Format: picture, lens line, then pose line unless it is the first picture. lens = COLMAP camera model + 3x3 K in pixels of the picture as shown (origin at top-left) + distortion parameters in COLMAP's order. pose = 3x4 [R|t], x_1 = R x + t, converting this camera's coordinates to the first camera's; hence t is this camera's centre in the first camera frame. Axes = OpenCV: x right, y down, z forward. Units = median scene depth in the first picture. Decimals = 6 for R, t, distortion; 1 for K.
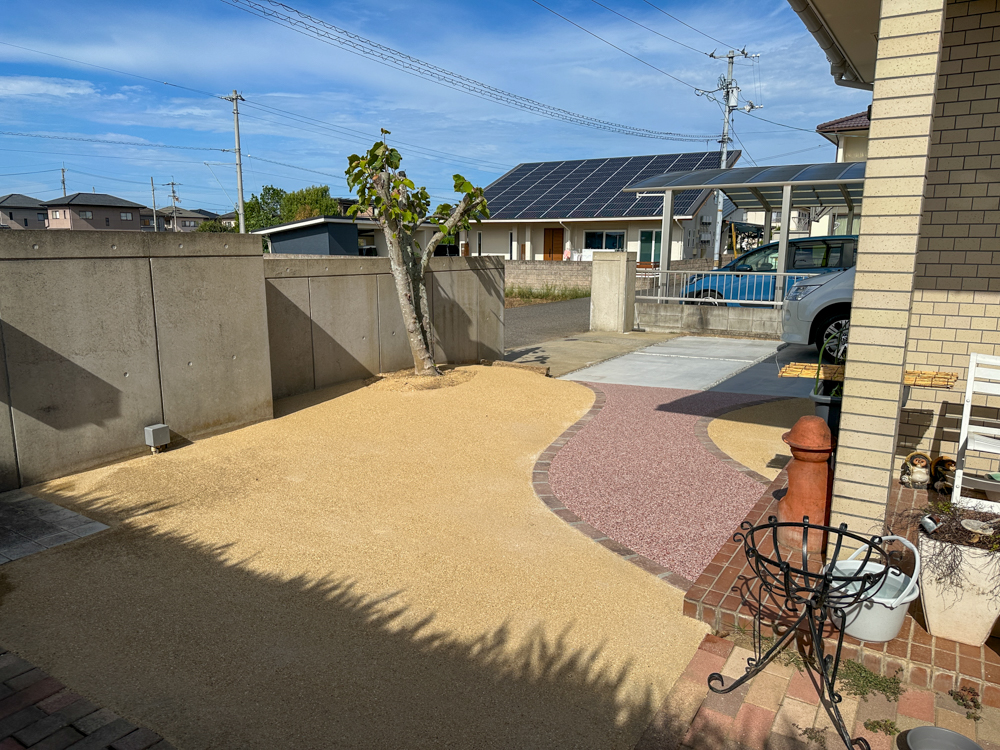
lens RADIAL K [[709.2, 0, 500.0], [0, 709.2, 375.0], [0, 0, 1]] dist [0.080256, -0.110165]
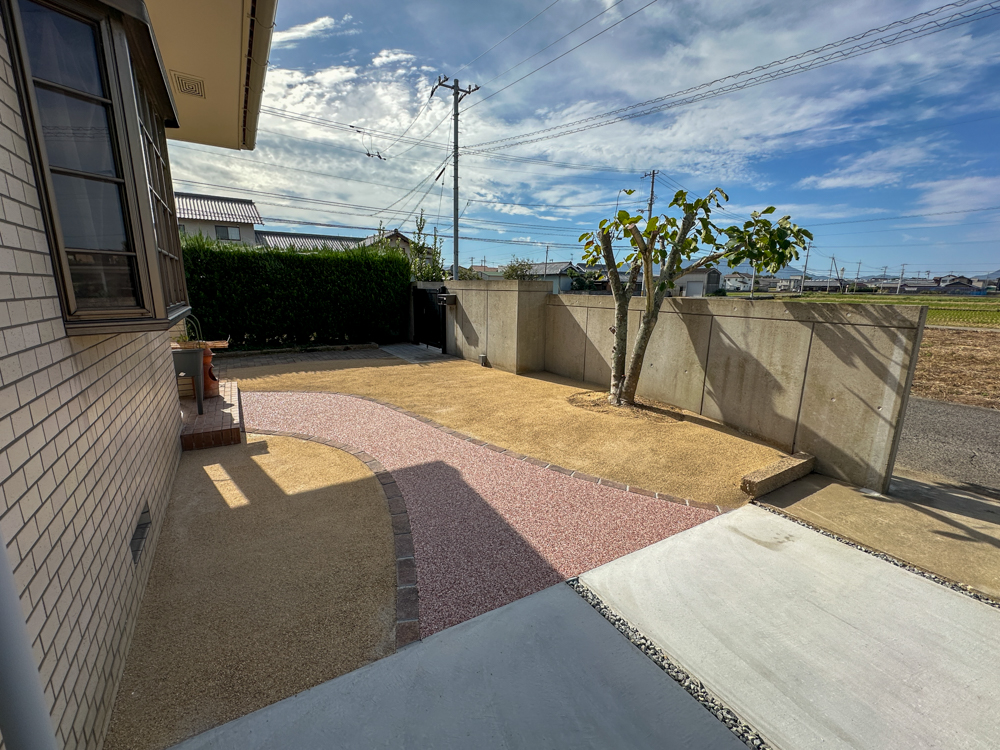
lens RADIAL K [[416.2, 0, 500.0], [0, 416.2, 375.0], [0, 0, 1]] dist [-0.003295, -0.000237]
pose [[-0.433725, 0.174531, -0.883981, 0.481766], [-0.177129, 0.945403, 0.273566, -0.162048], [0.883464, 0.275231, -0.379130, 0.931775]]
